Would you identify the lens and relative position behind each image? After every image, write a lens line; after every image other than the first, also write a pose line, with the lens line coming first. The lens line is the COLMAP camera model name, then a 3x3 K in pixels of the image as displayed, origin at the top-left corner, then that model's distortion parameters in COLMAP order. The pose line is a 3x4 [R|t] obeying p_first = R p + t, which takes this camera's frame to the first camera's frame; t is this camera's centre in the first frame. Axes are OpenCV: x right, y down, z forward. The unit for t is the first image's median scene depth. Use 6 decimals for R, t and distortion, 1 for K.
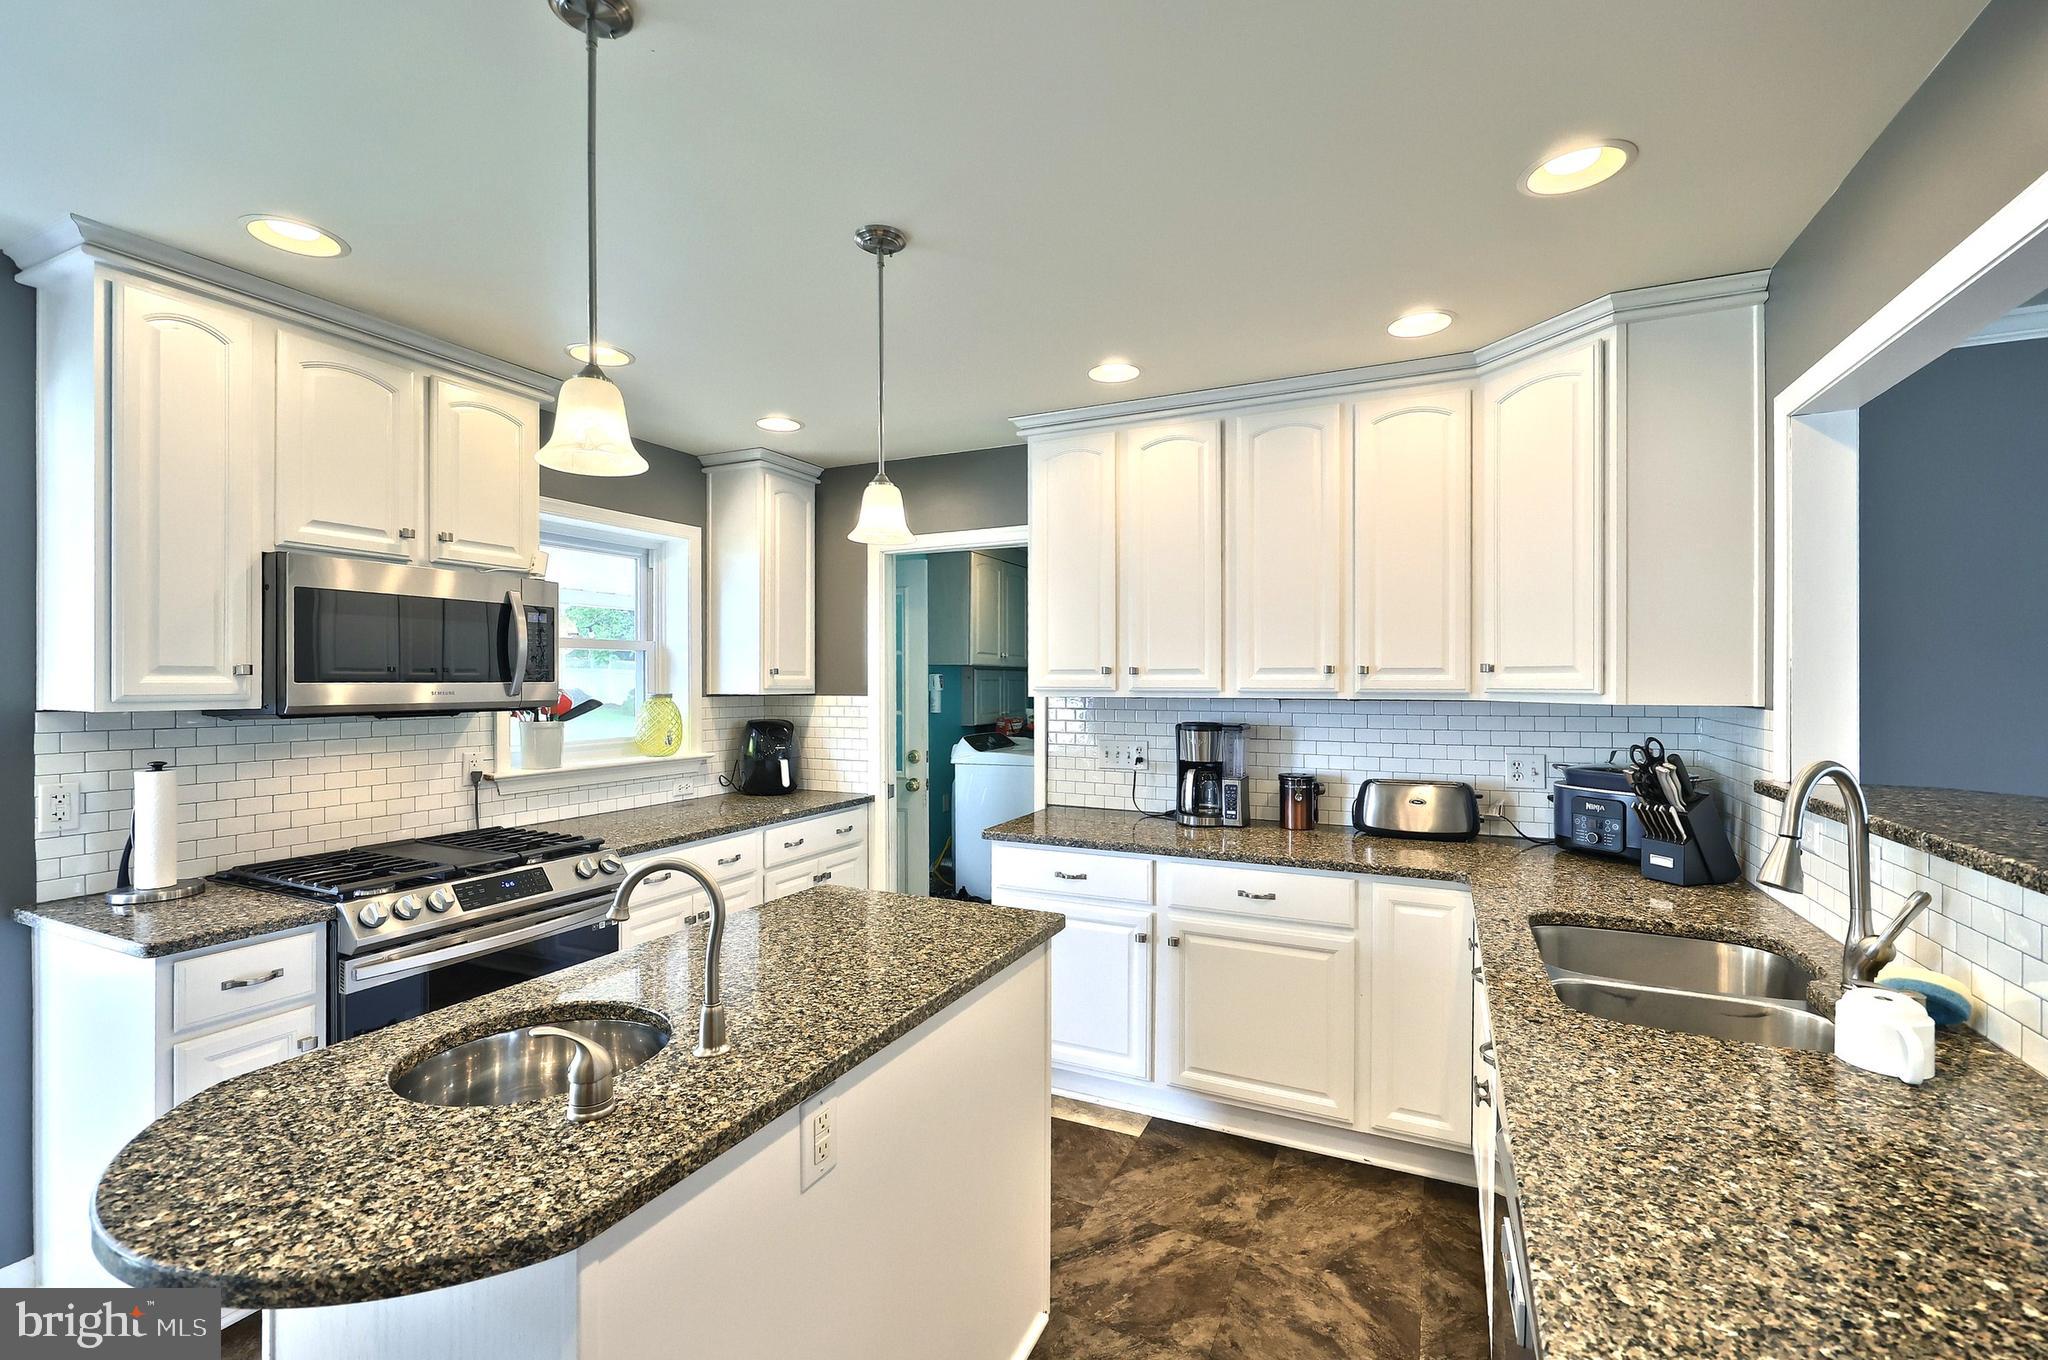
lens RADIAL K [[868.4, 0, 1020.7], [0, 868.4, 675.4], [0, 0, 1]] dist [0.002611, -0.001085]
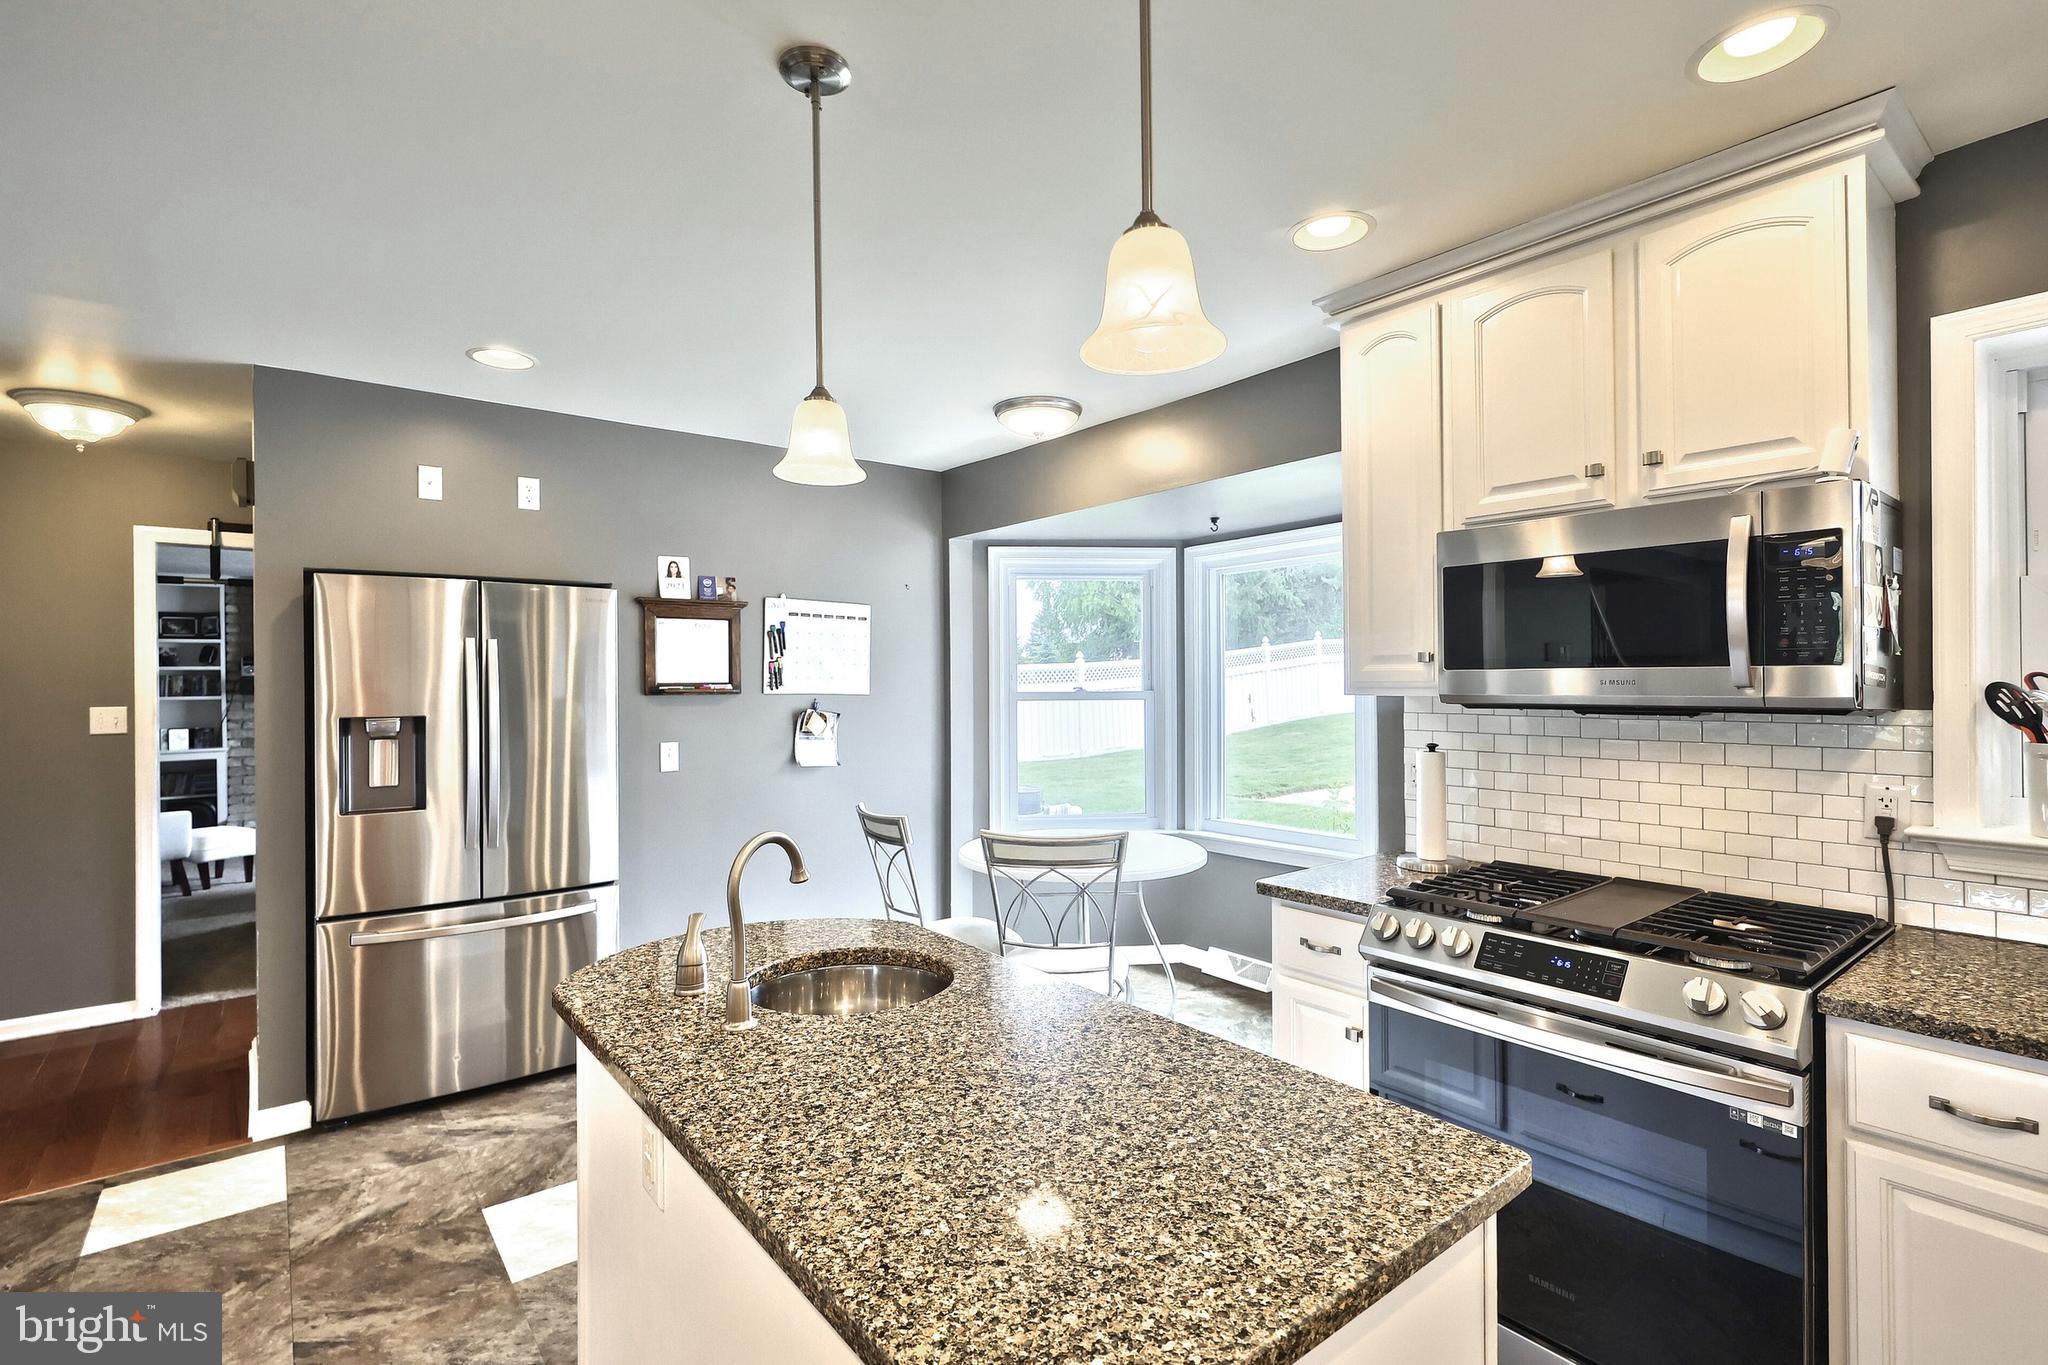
lens RADIAL K [[979.9, 0, 1042.6], [0, 979.9, 671.0], [0, 0, 1]] dist [0.005784, 0.000363]
pose [[-0.442659, -0.006271, -0.896668, 0.338651], [0.011353, 0.999856, -0.012597, 0.019732], [0.896618, -0.015756, -0.442524, 1.178822]]
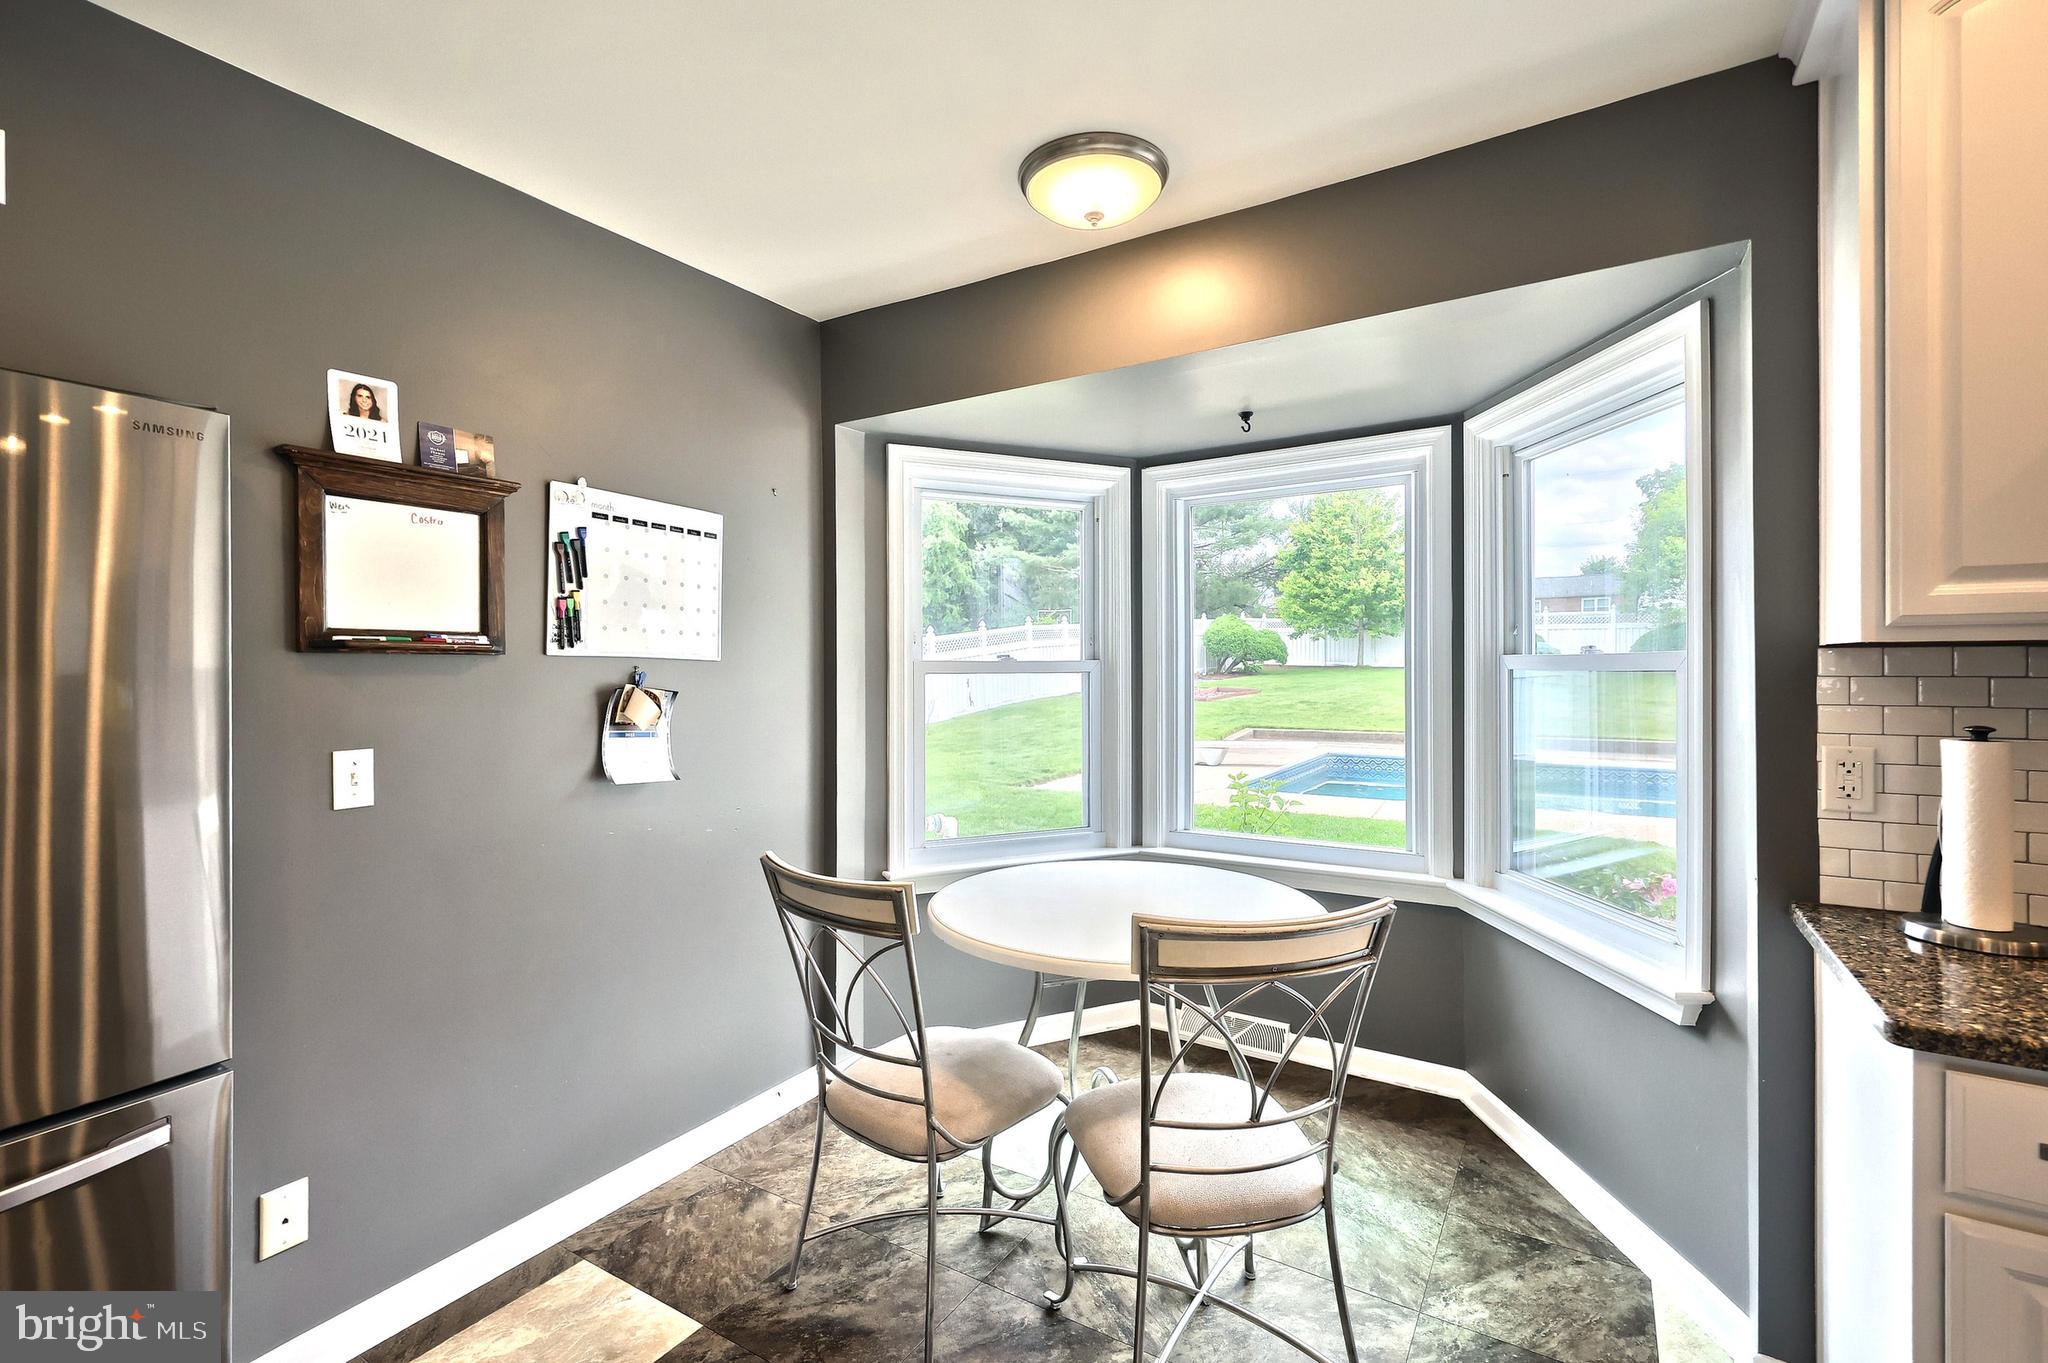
lens RADIAL K [[924.7, 0, 1016.2], [0, 924.7, 668.1], [0, 0, 1]] dist [0.000552, -0.001163]
pose [[-0.131043, 0.001033, -0.991376, -0.258880], [0.009397, 0.999956, -0.000200, 0.053783], [0.991332, -0.009342, -0.131047, 0.423682]]
